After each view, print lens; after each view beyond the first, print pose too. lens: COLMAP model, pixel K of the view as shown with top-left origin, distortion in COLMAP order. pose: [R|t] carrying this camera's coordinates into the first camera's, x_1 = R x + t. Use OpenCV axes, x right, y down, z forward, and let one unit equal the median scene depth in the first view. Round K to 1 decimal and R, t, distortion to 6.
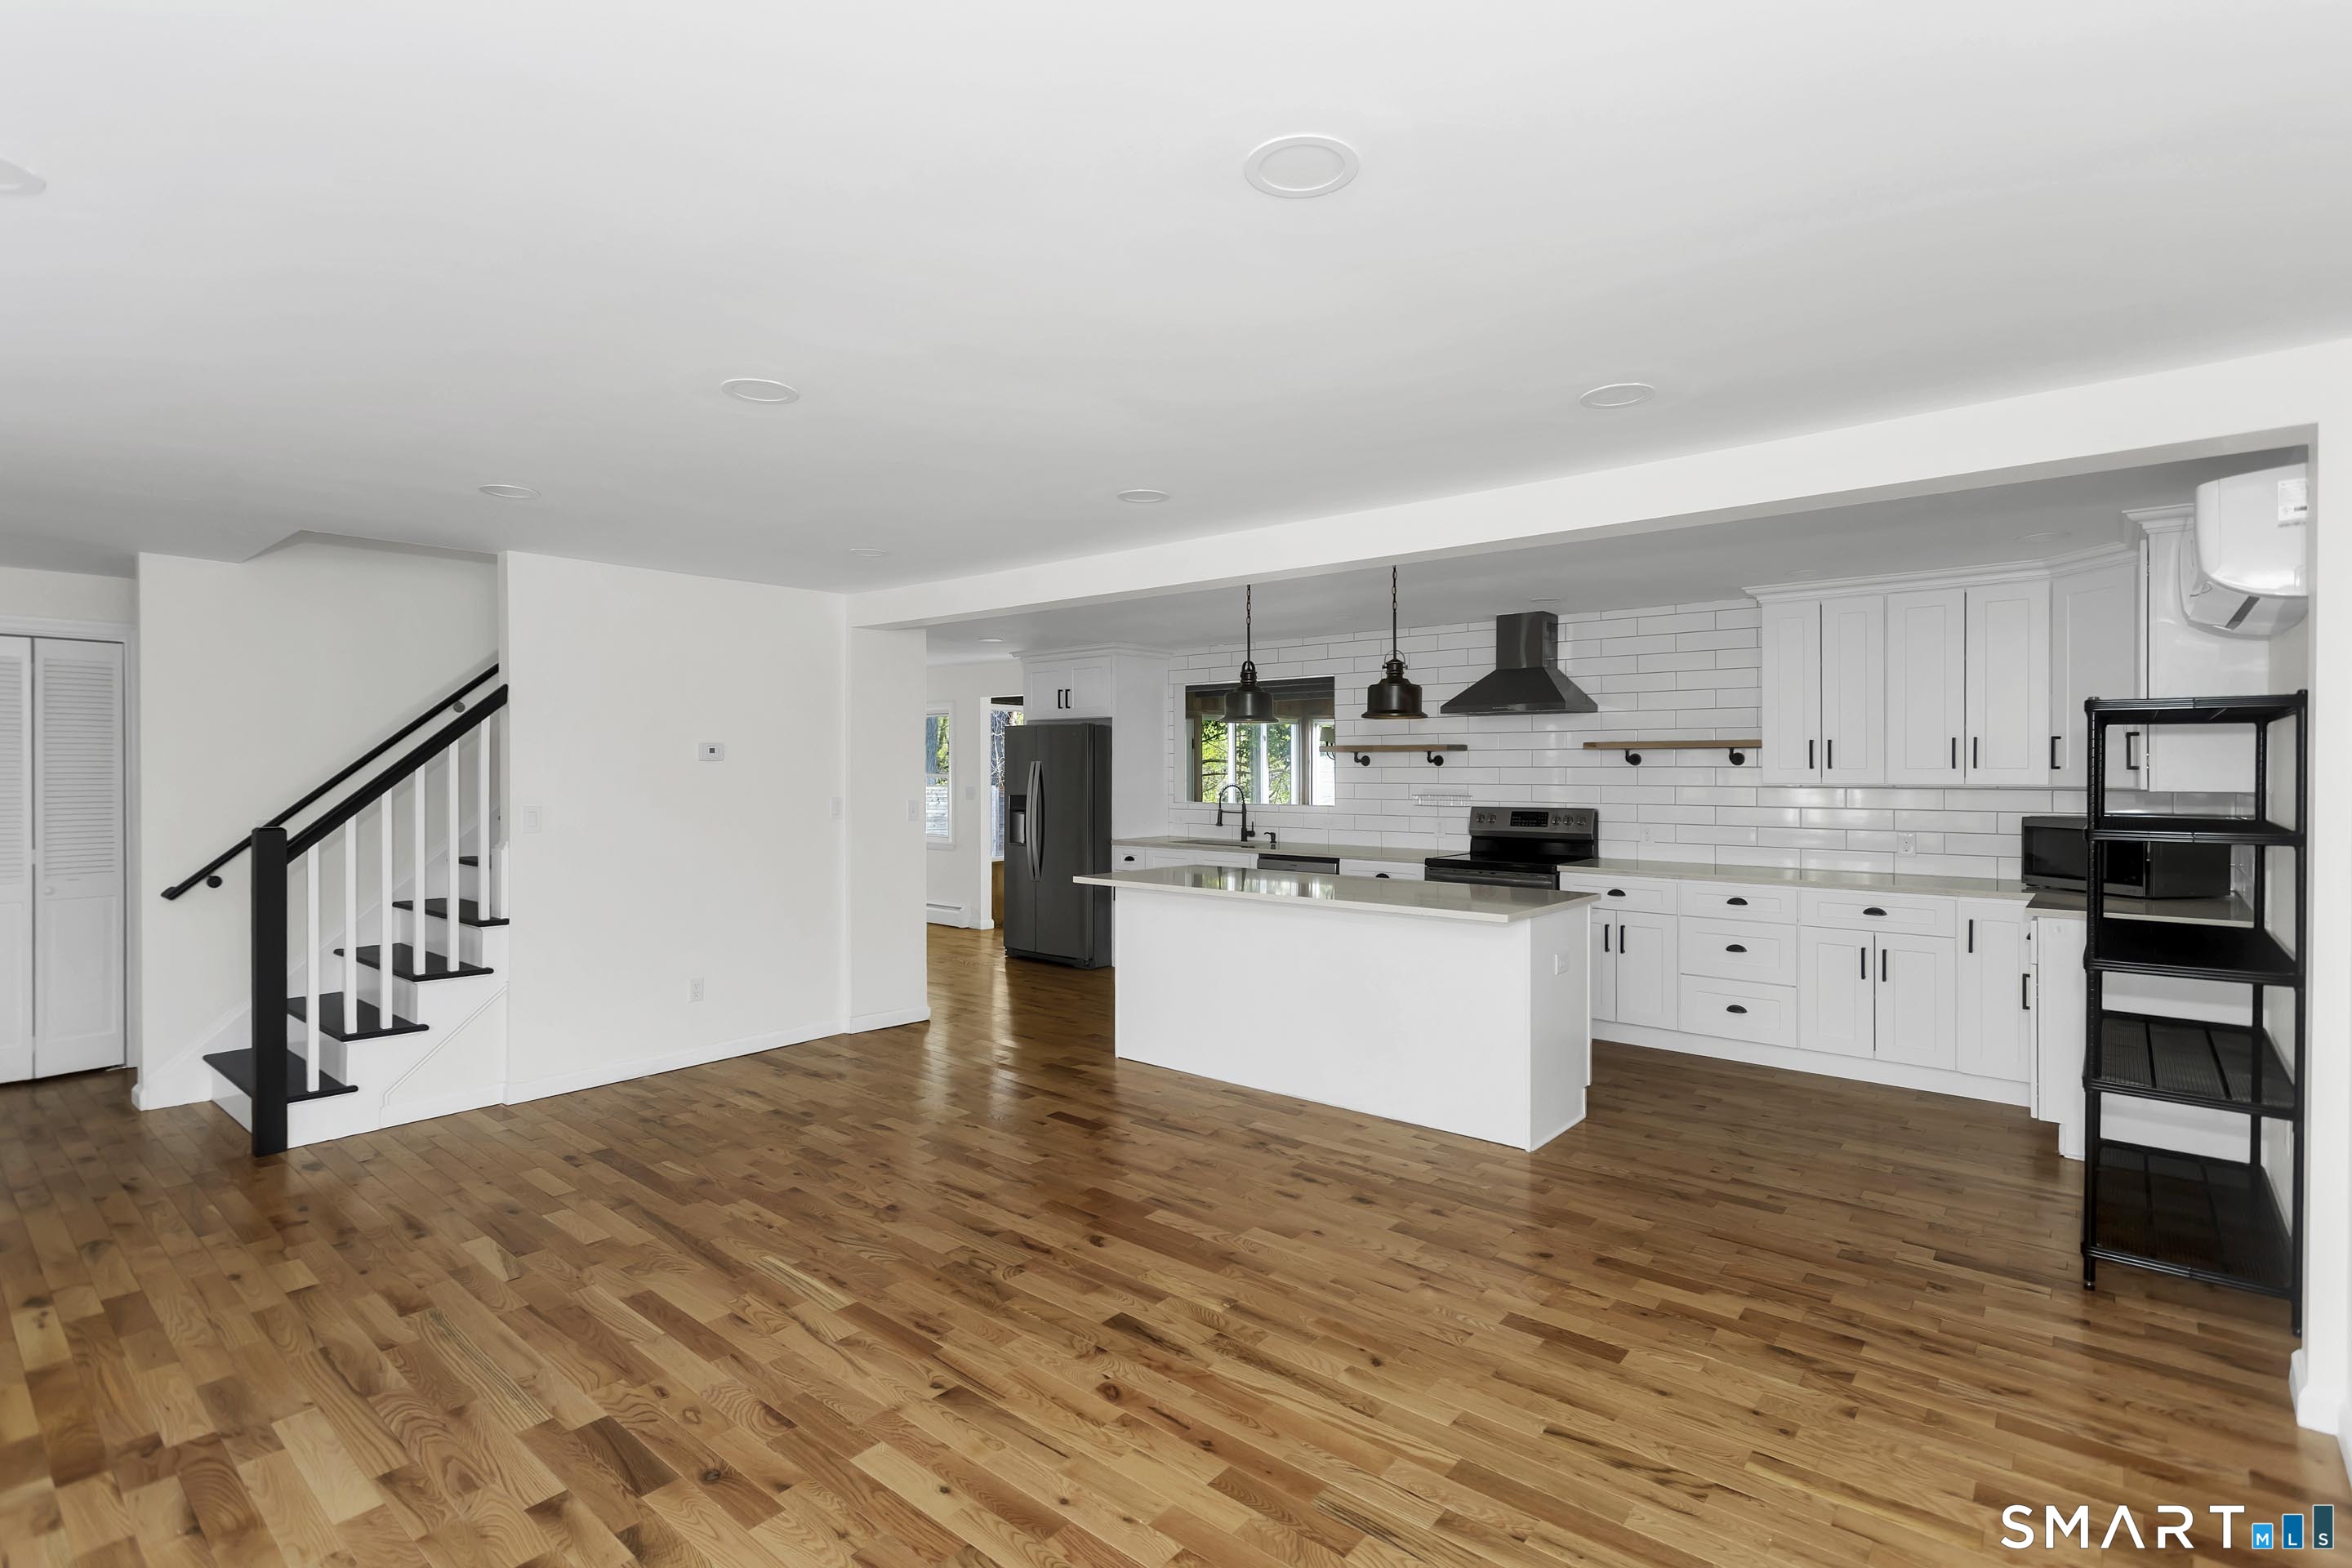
lens RADIAL K [[1111.0, 0, 1189.2], [0, 1111.0, 774.9], [0, 0, 1]] dist [-0.011829, 0.000134]
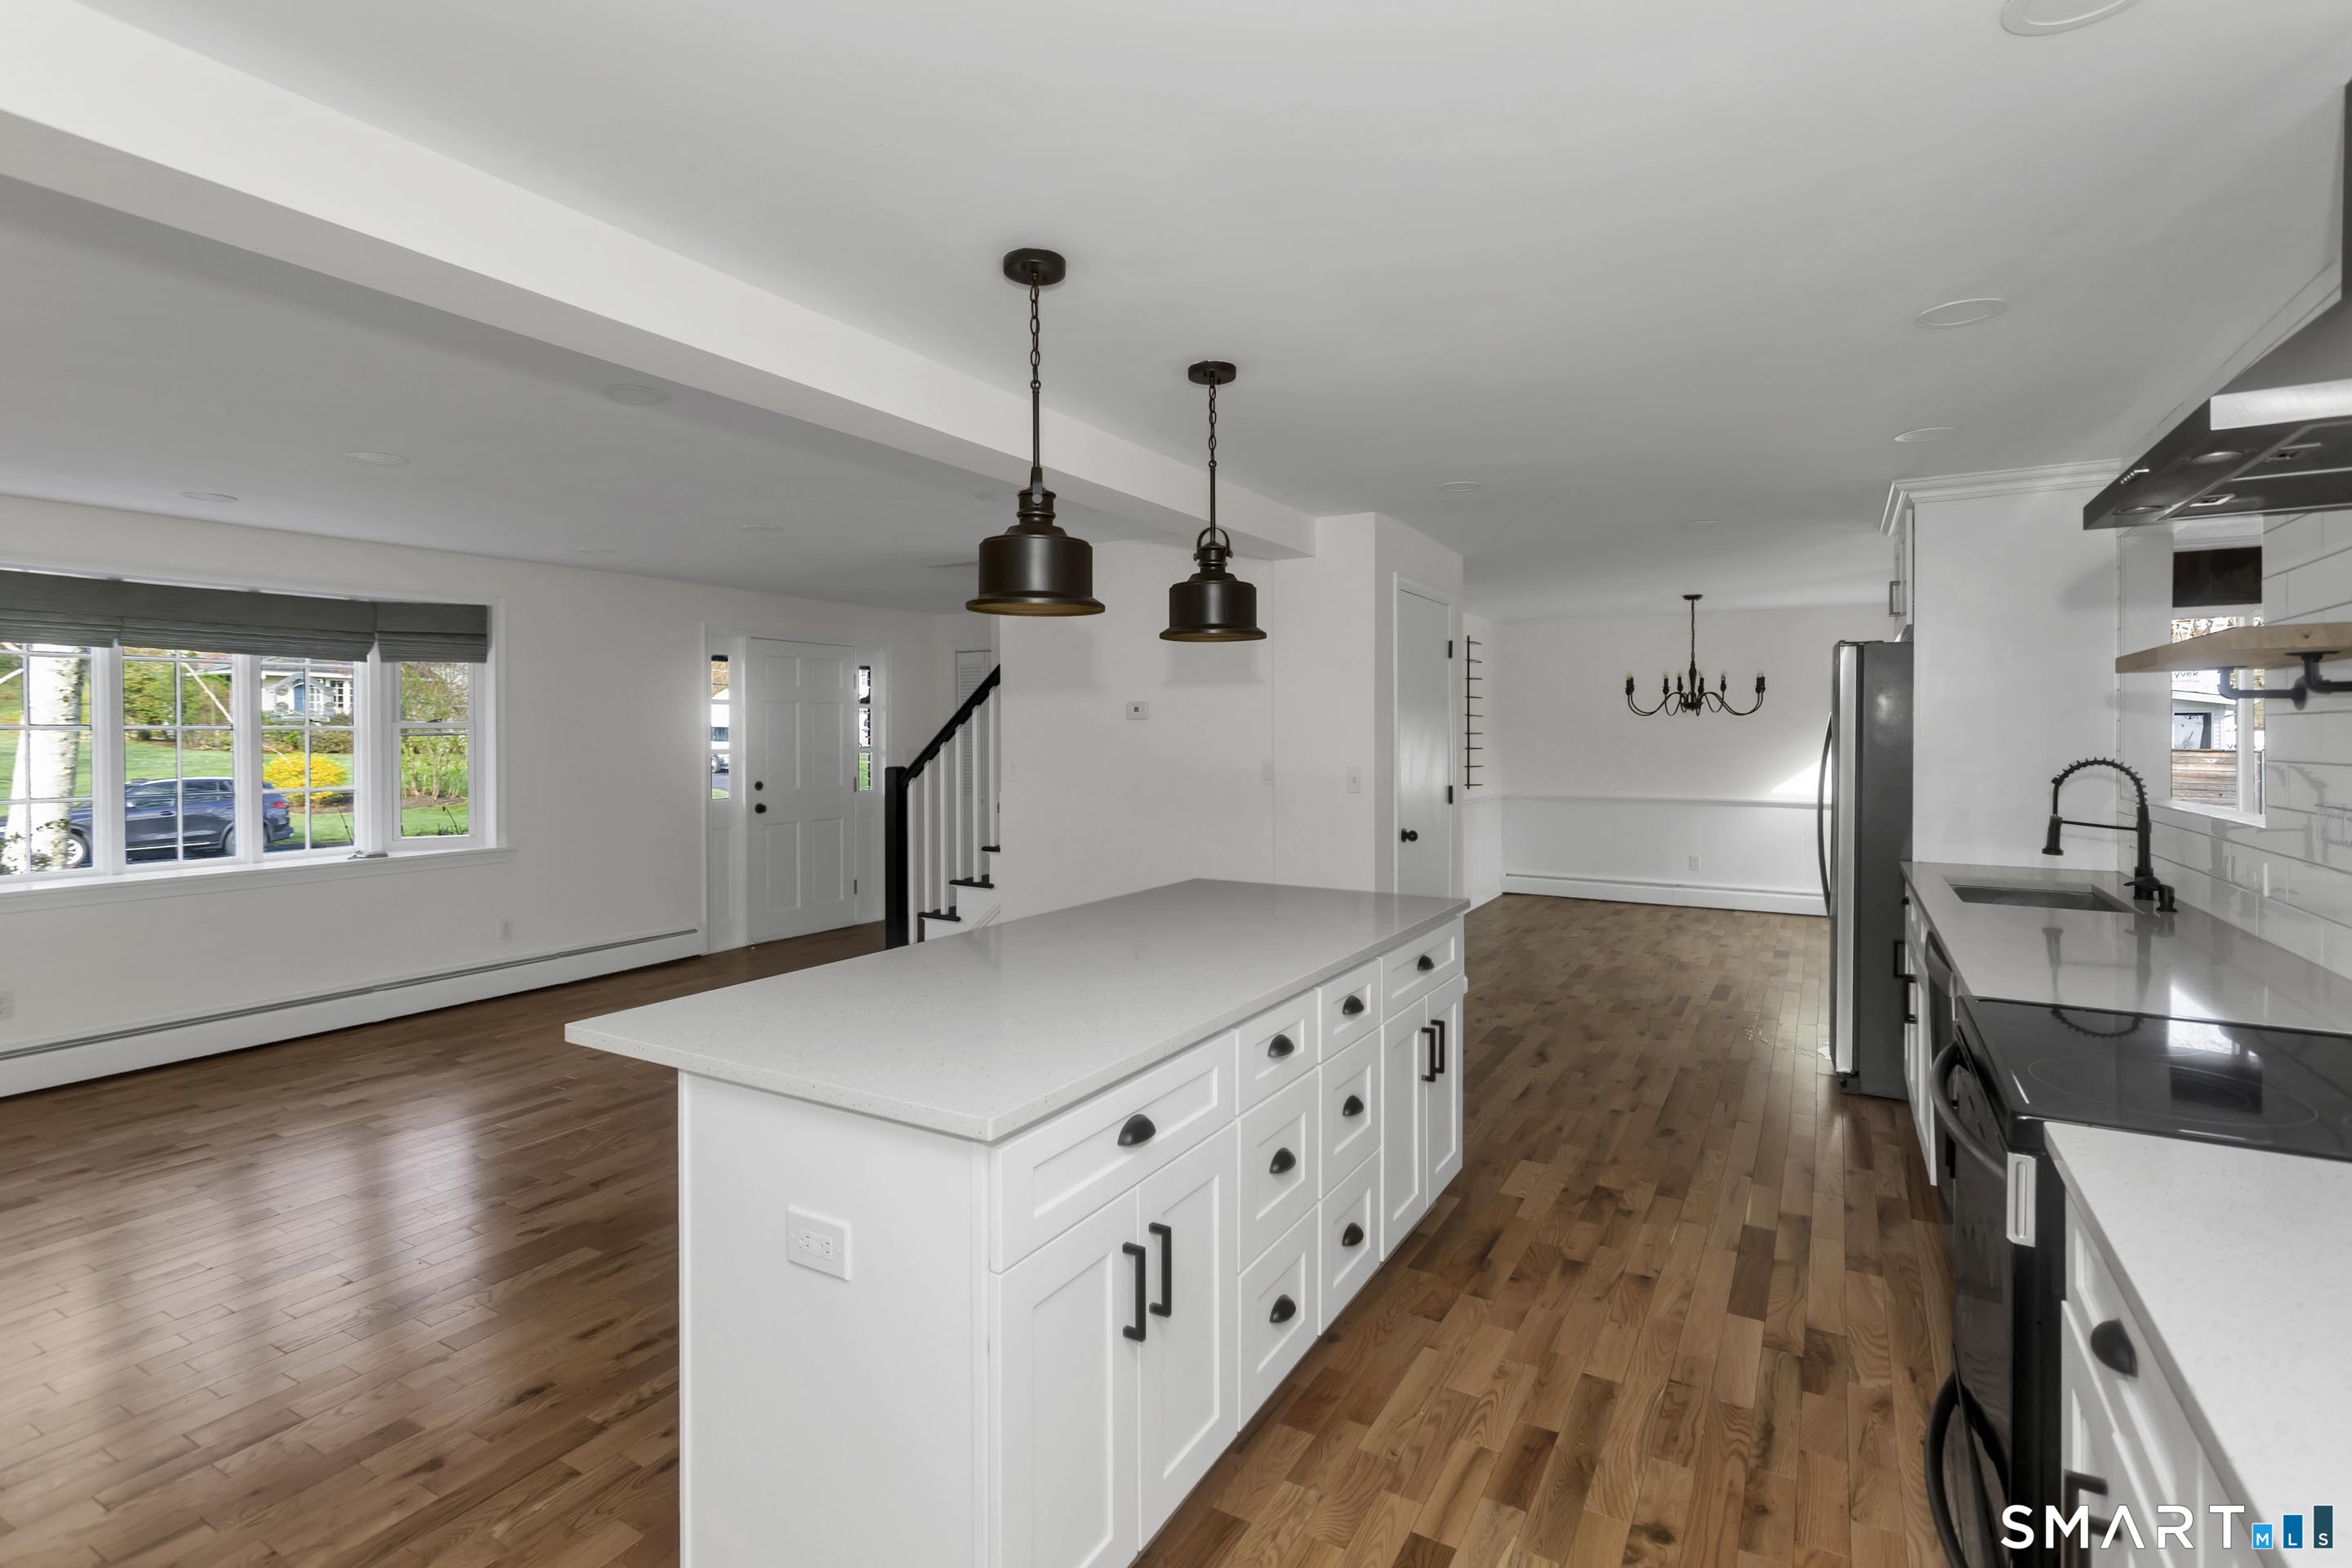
lens RADIAL K [[1111.0, 0, 1189.2], [0, 1111.0, 774.9], [0, 0, 1]] dist [-0.011829, 0.000134]
pose [[0.175023, 0.043624, -0.983597, 0.740361], [0.000131, 0.999017, 0.044331, -0.008973], [0.984564, -0.007888, 0.174845, 1.109501]]
